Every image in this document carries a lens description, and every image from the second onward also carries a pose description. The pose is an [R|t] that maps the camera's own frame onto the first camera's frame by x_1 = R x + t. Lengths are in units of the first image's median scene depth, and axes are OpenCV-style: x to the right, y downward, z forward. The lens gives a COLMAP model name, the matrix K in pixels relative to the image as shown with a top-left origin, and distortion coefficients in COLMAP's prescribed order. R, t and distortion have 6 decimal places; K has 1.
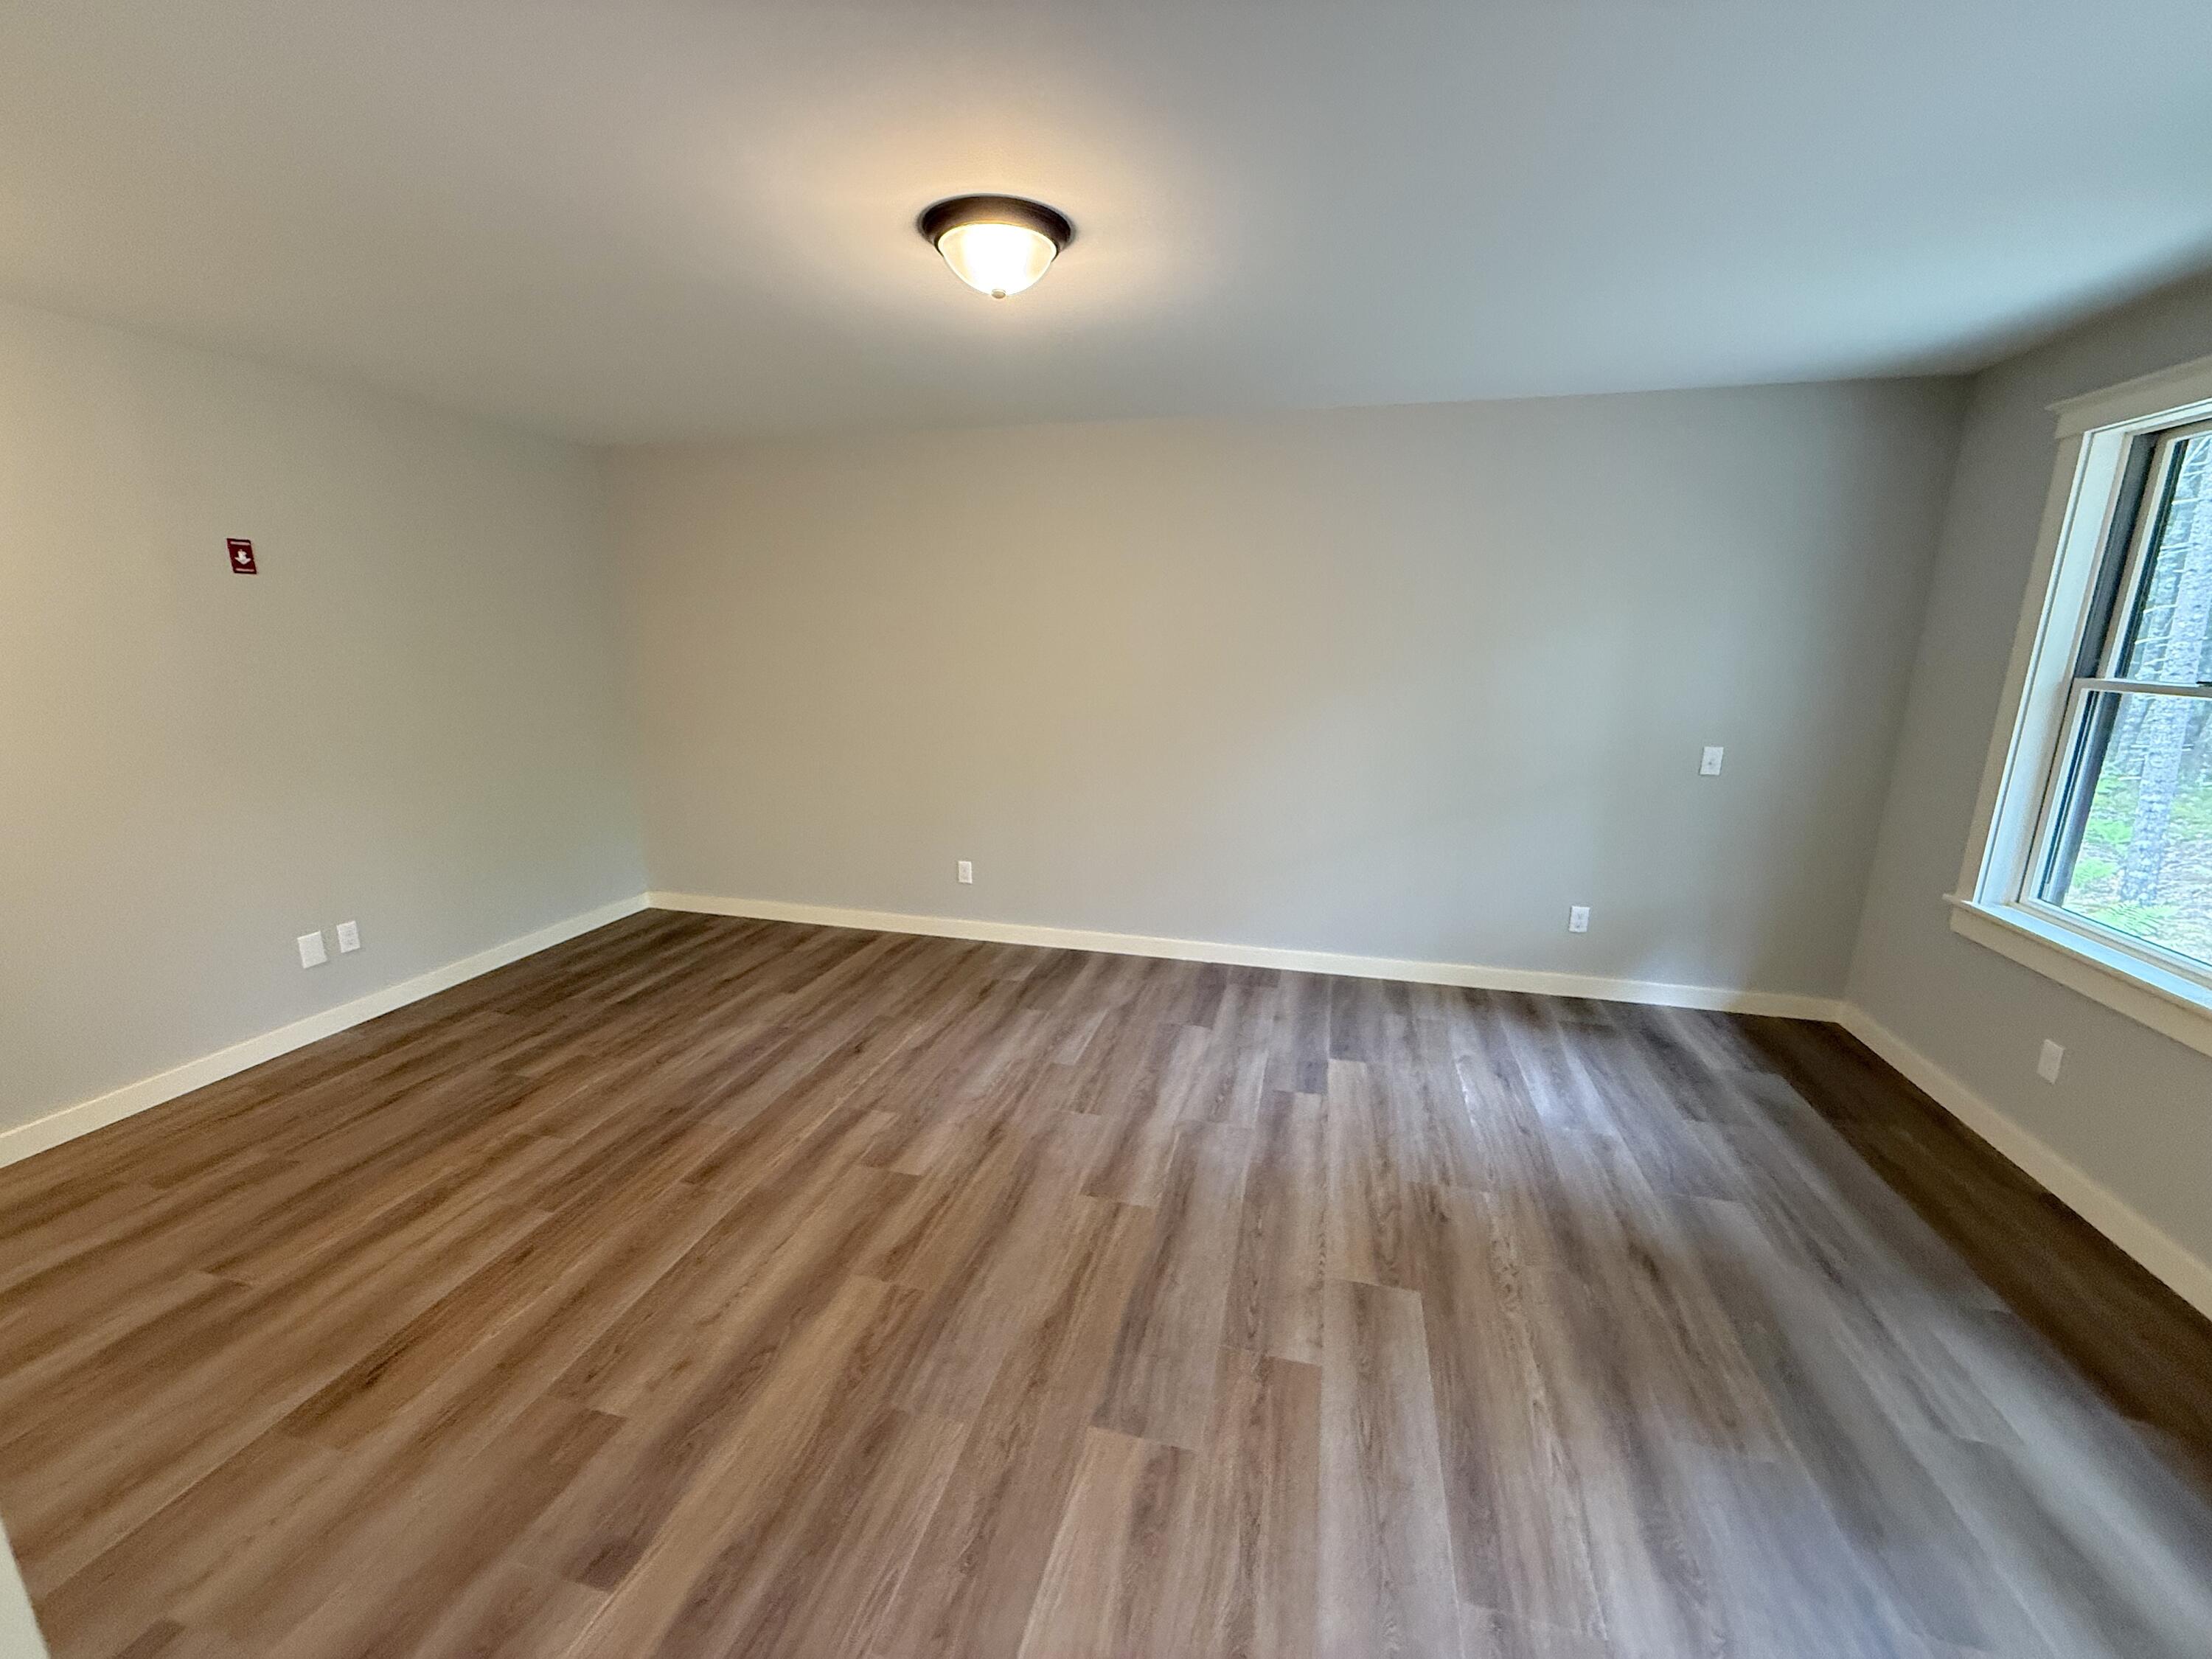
lens RADIAL K [[887.5, 0, 1106.0], [0, 887.5, 829.5], [0, 0, 1]] dist [0.000215, 0.000209]
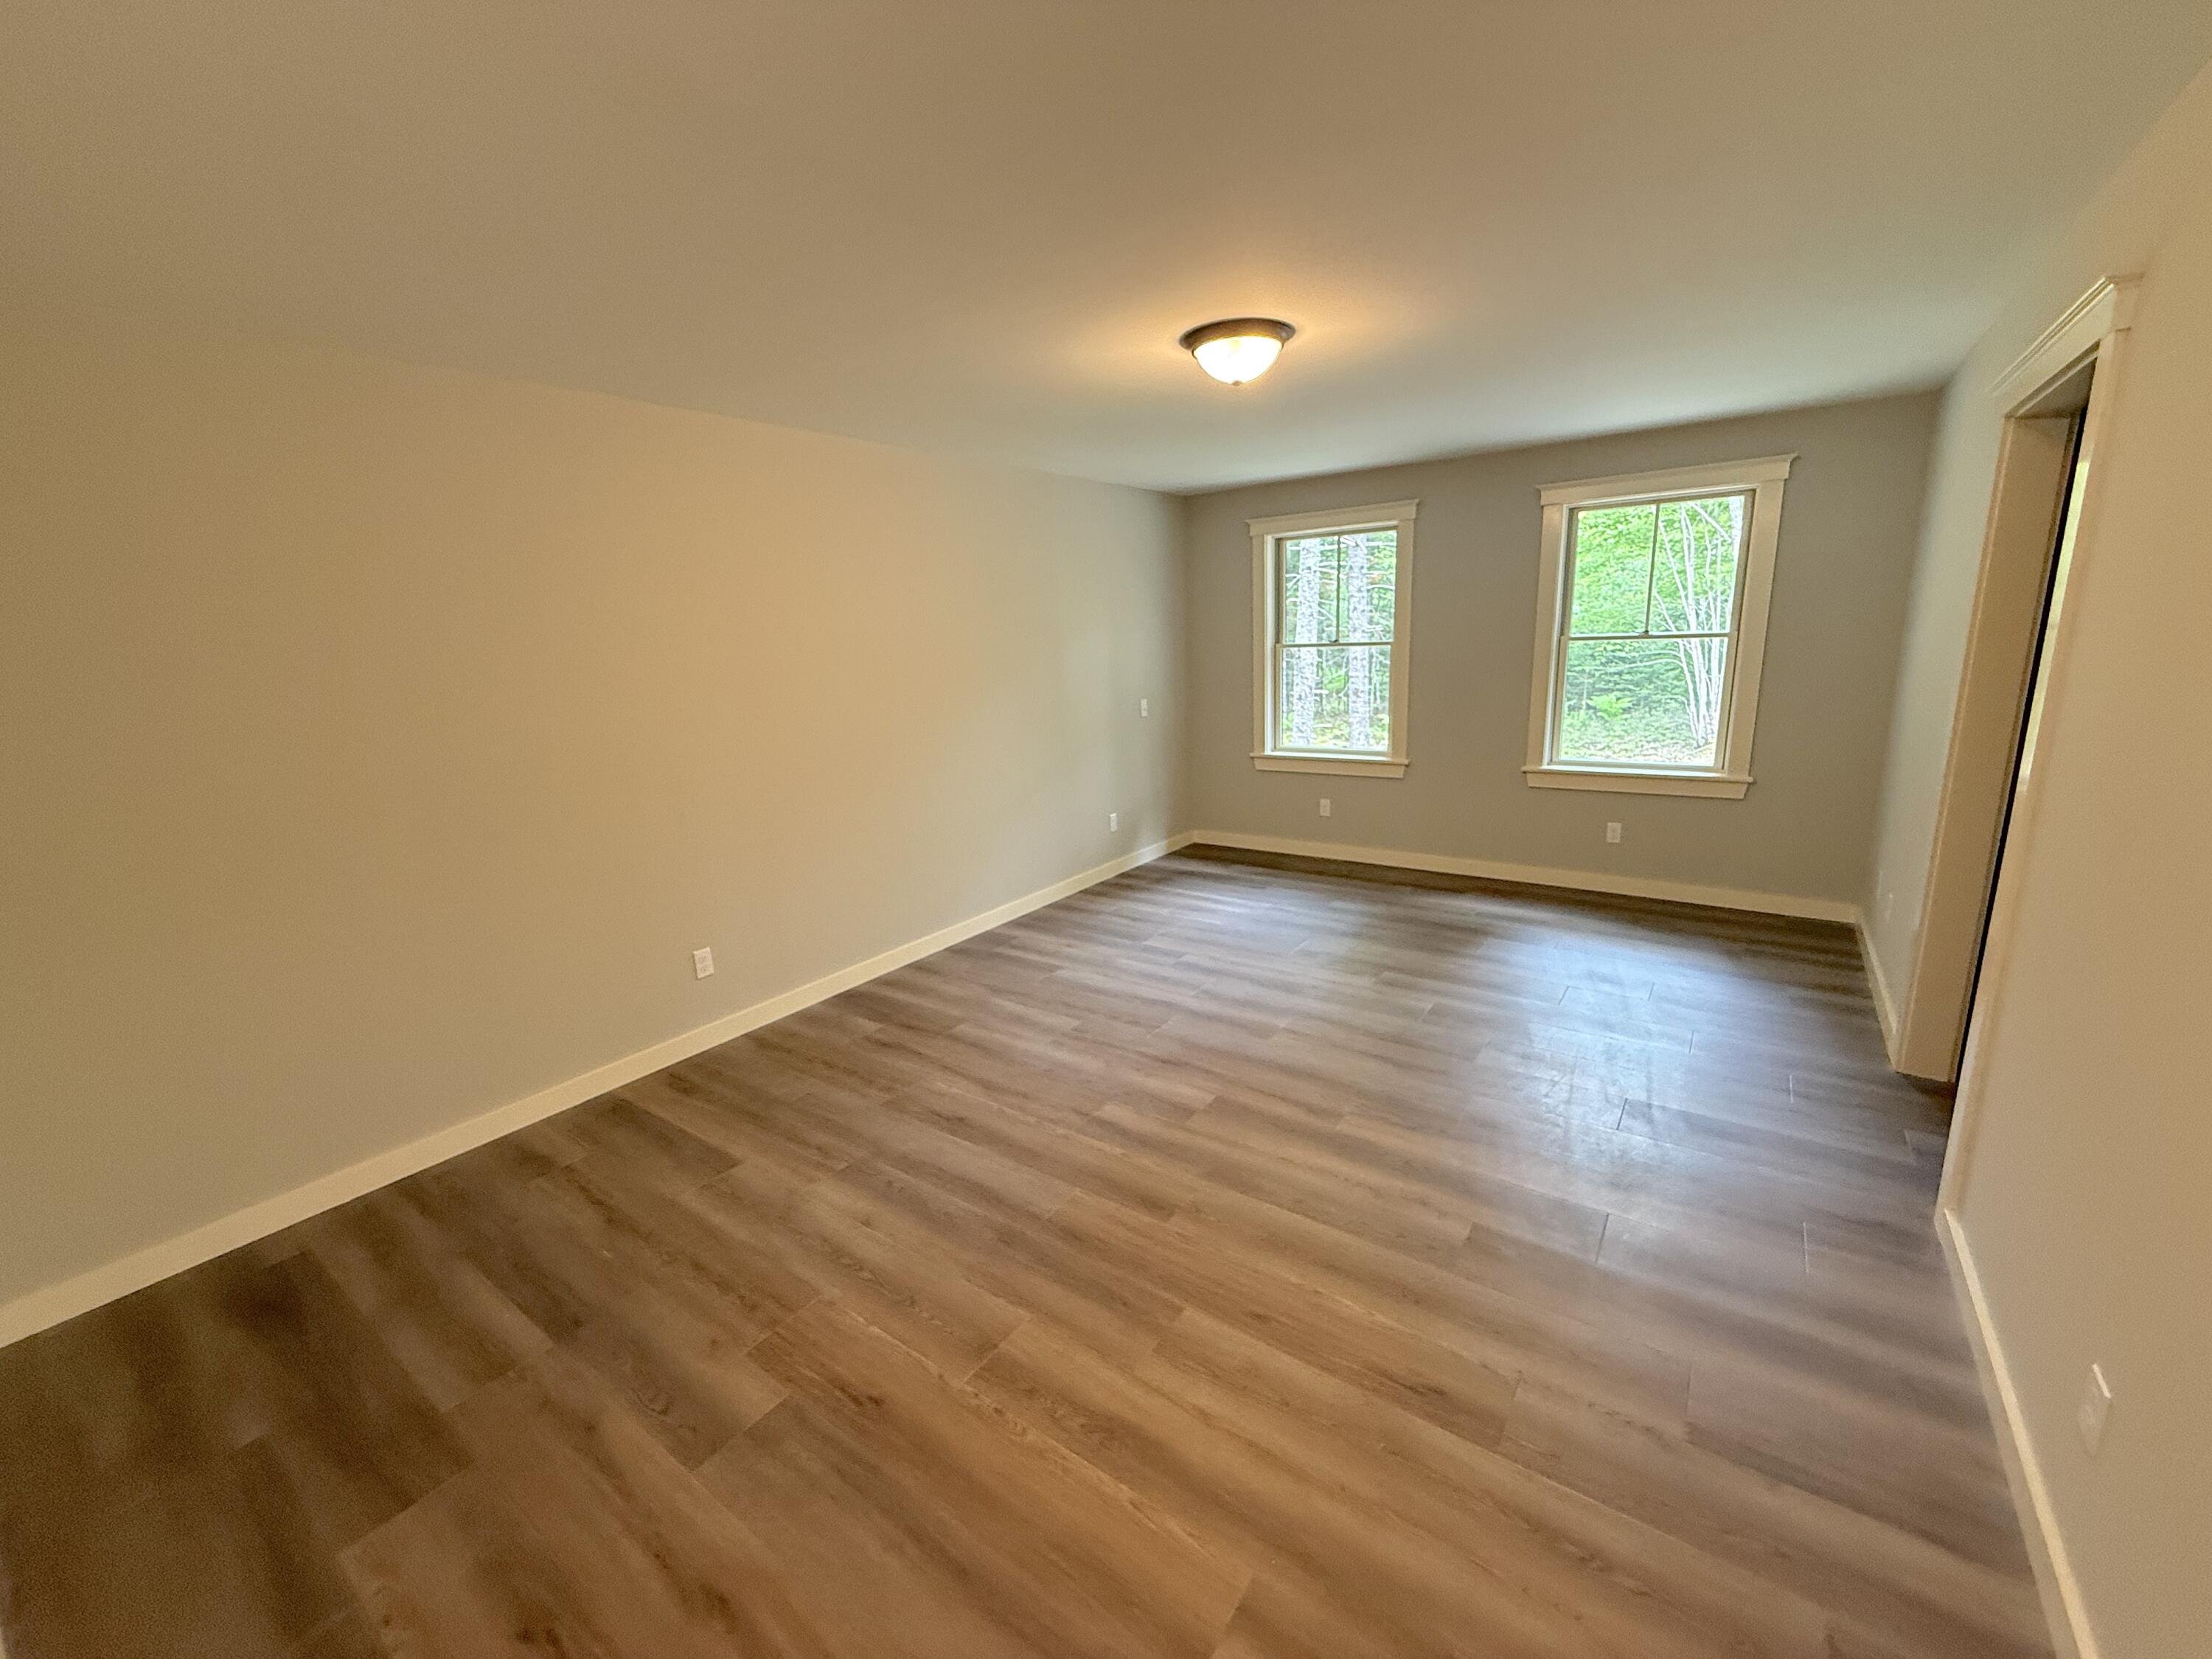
lens RADIAL K [[887.5, 0, 1106.0], [0, 887.5, 829.5], [0, 0, 1]] dist [0.000215, 0.000209]
pose [[0.361618, -0.224823, 0.904813, -0.983682], [0.248974, 0.958532, 0.138666, -0.116895], [-0.898468, 0.175131, 0.402597, 0.471393]]
